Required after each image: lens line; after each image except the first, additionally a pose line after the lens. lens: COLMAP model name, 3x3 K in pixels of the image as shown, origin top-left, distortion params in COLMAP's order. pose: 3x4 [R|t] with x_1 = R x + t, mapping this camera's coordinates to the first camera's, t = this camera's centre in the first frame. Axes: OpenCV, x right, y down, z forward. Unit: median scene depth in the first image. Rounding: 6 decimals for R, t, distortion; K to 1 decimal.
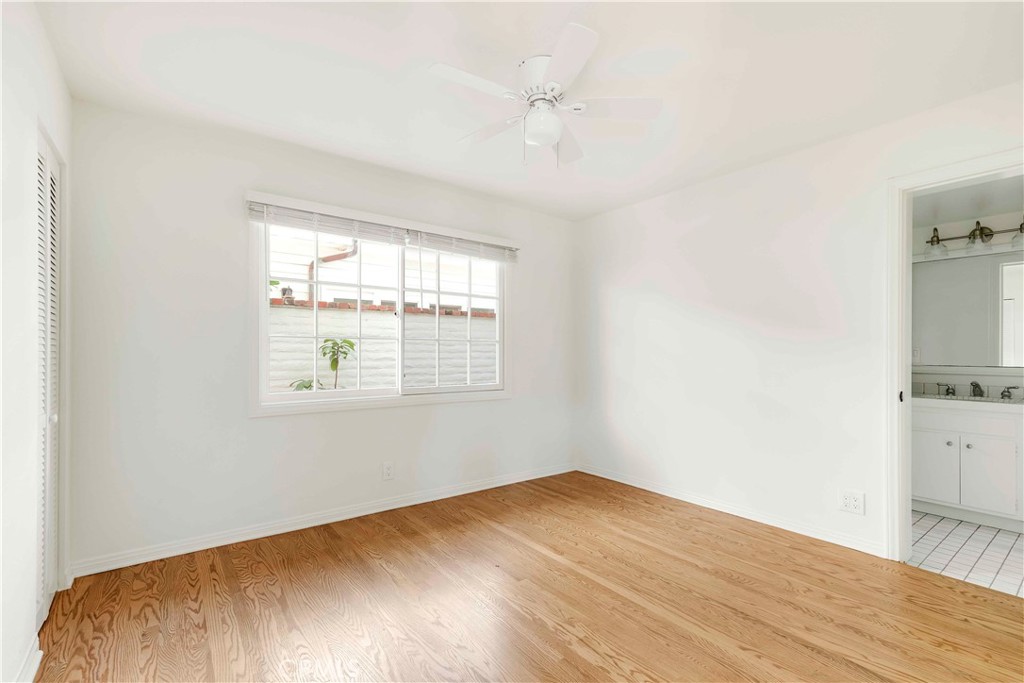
lens RADIAL K [[465.8, 0, 518.0], [0, 465.8, 346.4], [0, 0, 1]] dist [0.012696, -0.000374]
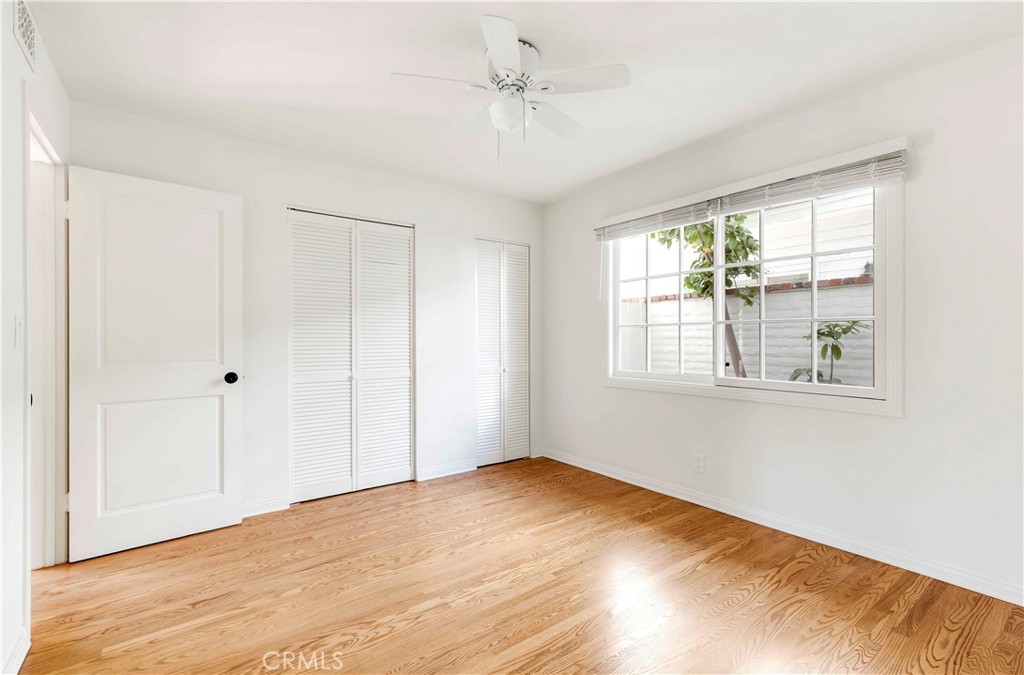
lens RADIAL K [[454.5, 0, 518.1], [0, 454.5, 340.1], [0, 0, 1]] dist [0.013492, -0.000107]
pose [[0.010845, 0.000851, -0.999941, 0.685433], [0.013391, 0.999910, 0.000996, 0.012421], [0.999852, -0.013401, 0.010832, 0.672324]]
